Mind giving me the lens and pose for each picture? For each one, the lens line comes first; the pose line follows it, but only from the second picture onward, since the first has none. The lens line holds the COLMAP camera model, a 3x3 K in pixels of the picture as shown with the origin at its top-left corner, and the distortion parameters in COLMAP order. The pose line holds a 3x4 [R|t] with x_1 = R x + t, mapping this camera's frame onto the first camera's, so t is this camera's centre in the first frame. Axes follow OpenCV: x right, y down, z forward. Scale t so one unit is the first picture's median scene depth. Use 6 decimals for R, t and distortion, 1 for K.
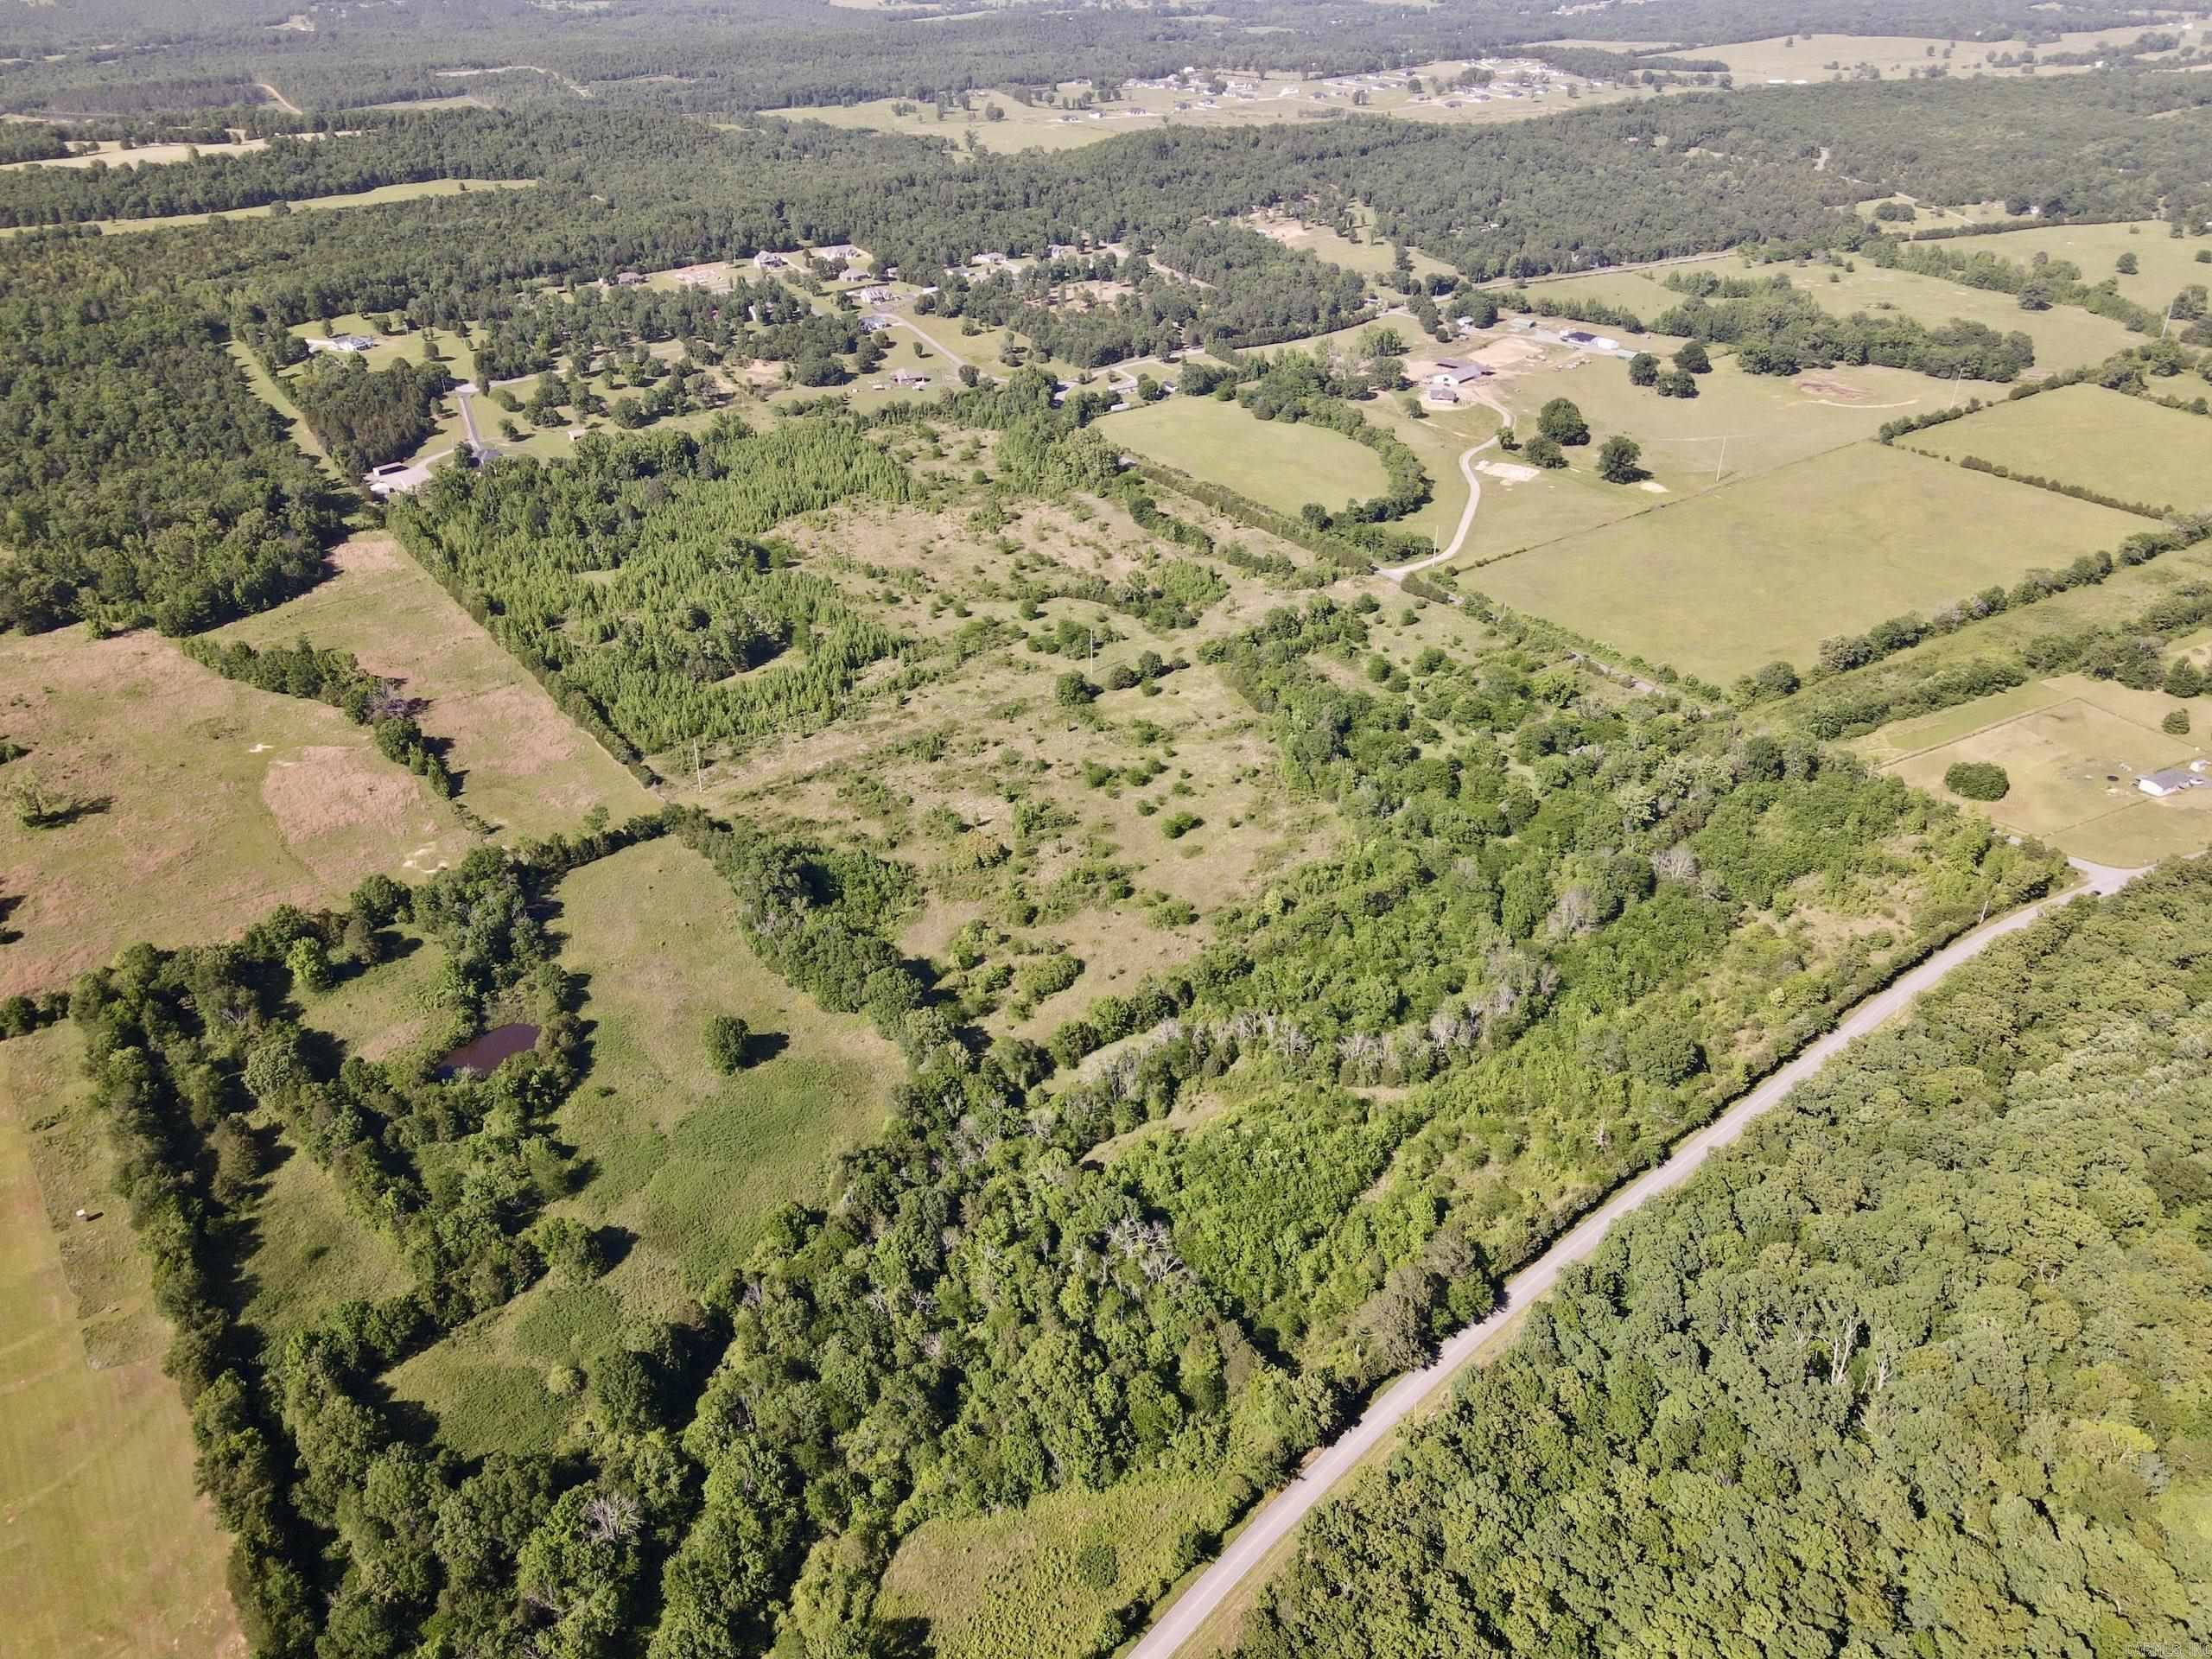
lens RADIAL K [[1584.5, 0, 1109.8], [0, 1584.5, 833.5], [0, 0, 1]] dist [0.013289, 0.008563]
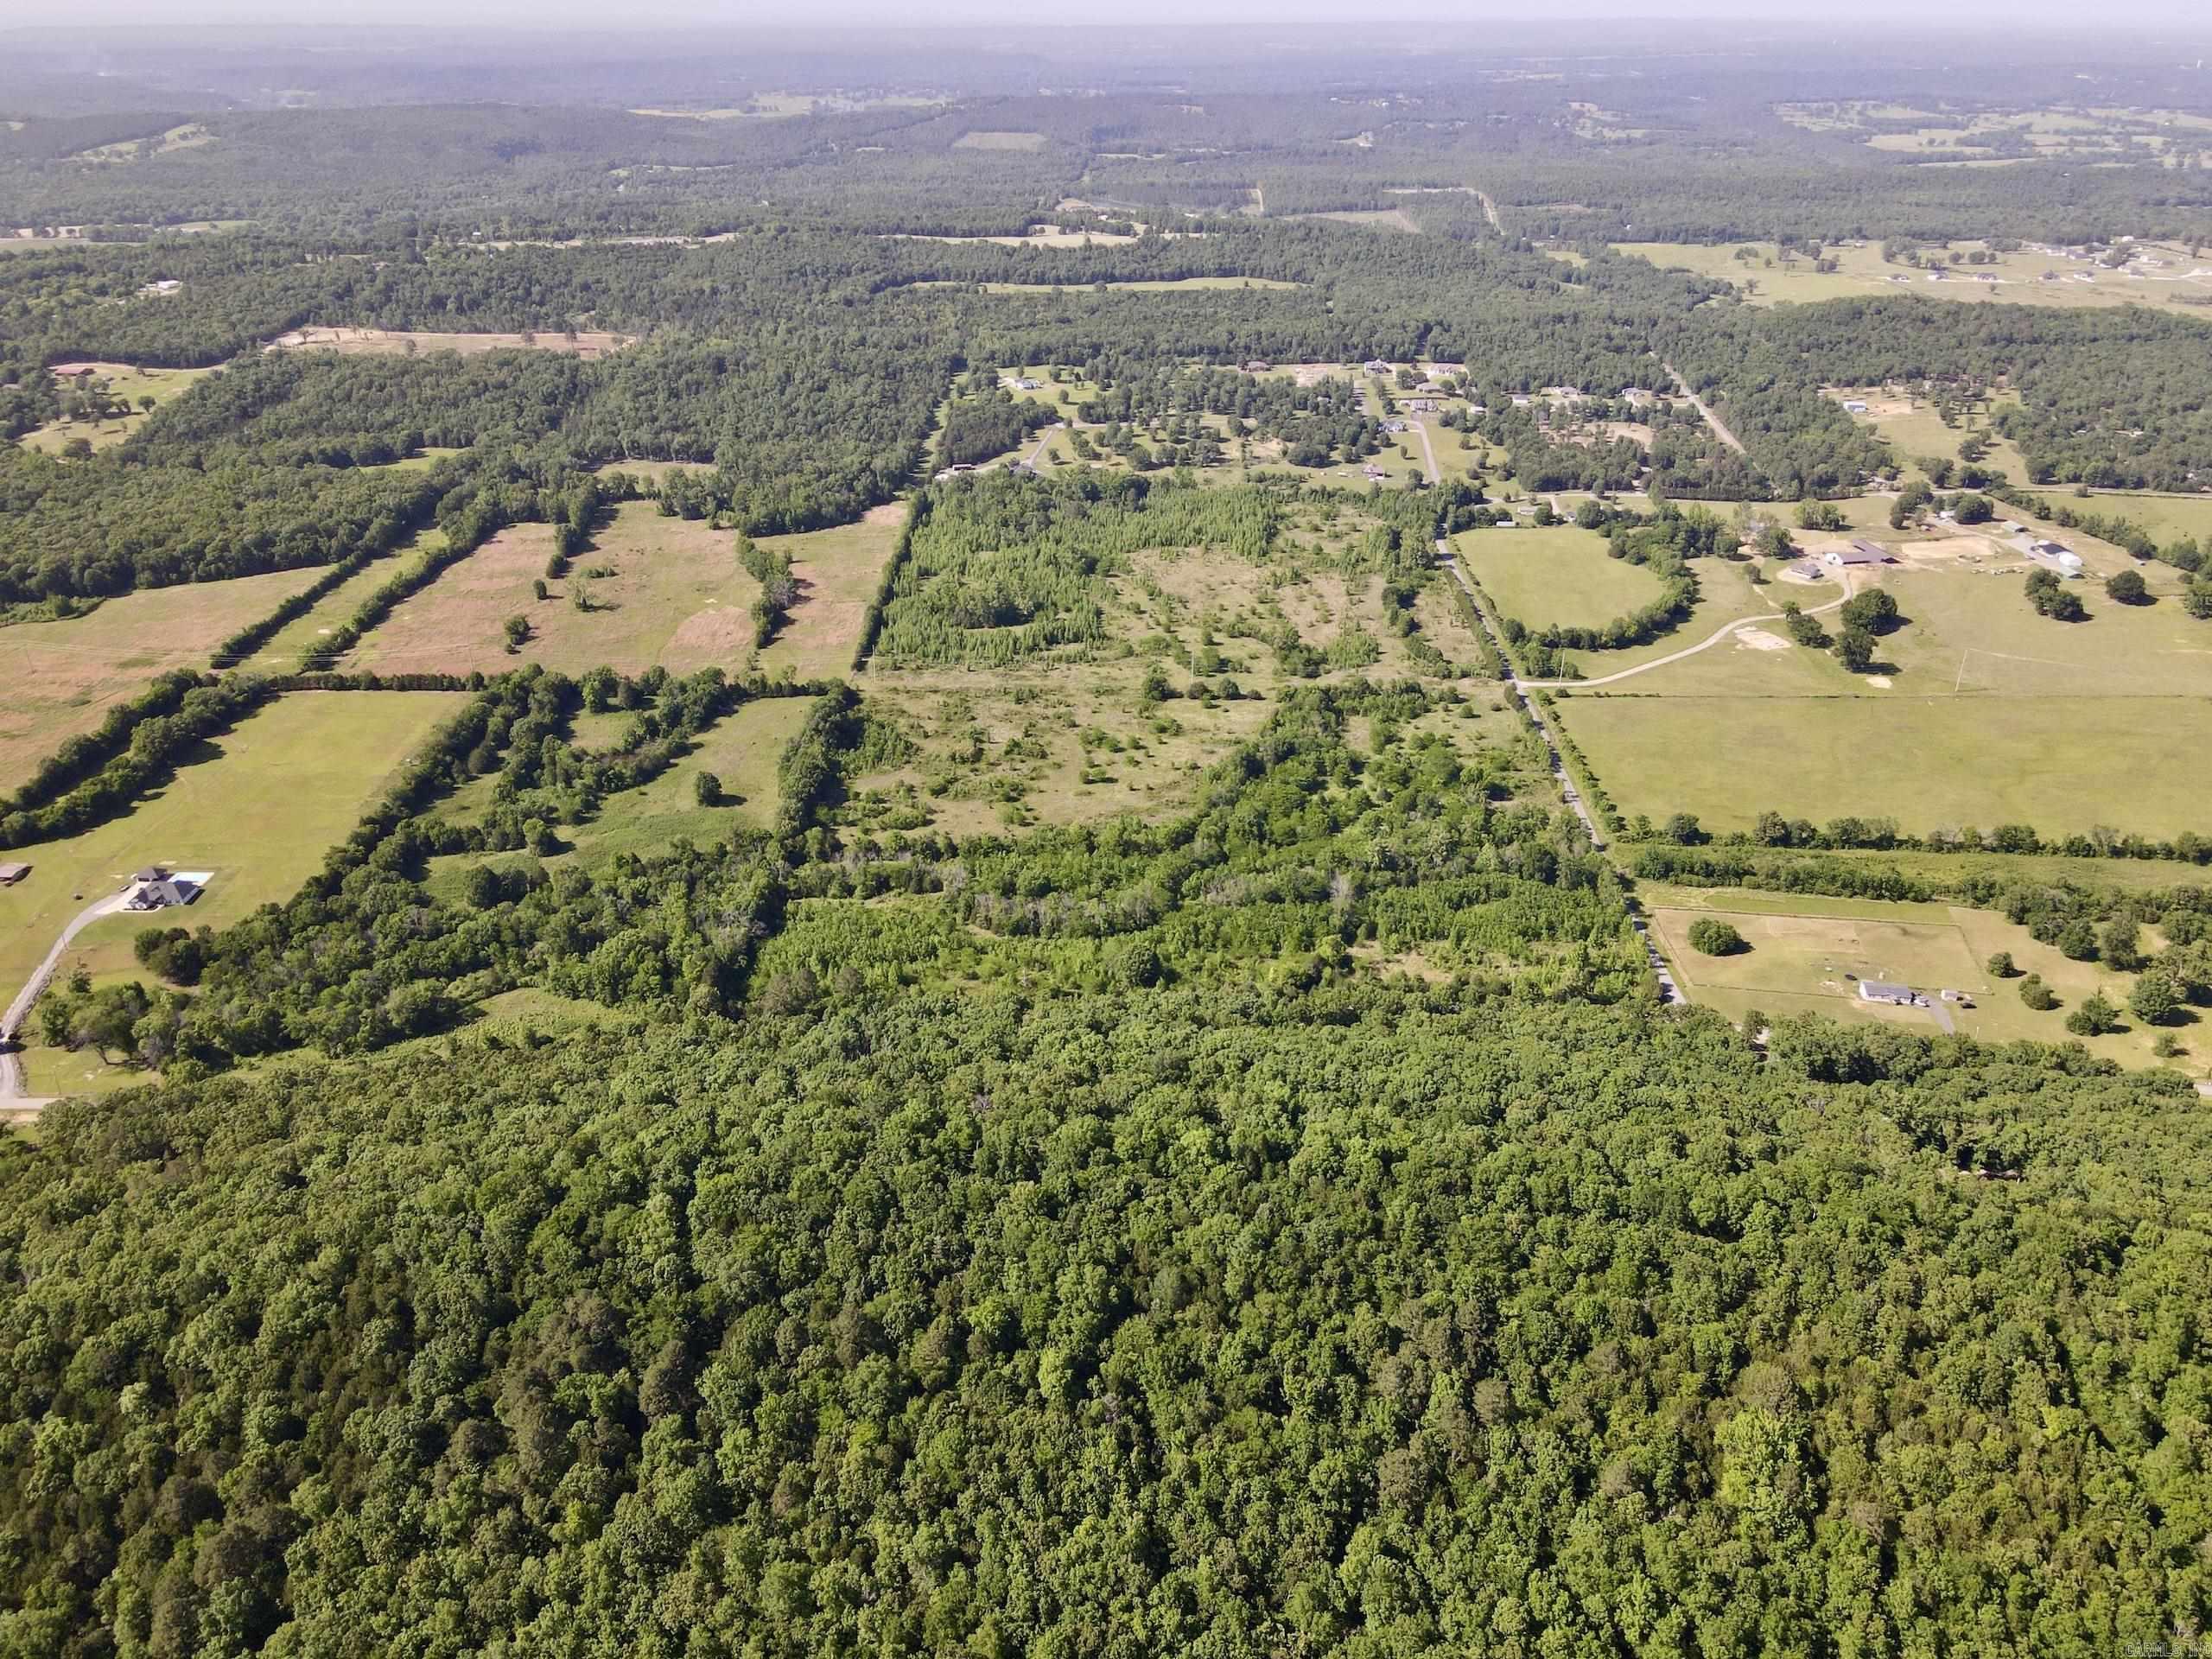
lens RADIAL K [[1593.9, 0, 1106.0], [0, 1593.9, 829.5], [0, 0, 1]] dist [-0.000771, 0.017557]
pose [[0.804312, 0.279716, -0.524253, 0.467071], [-0.311538, 0.949797, 0.028802, -0.003075], [0.505990, 0.140159, 0.851076, -0.097994]]
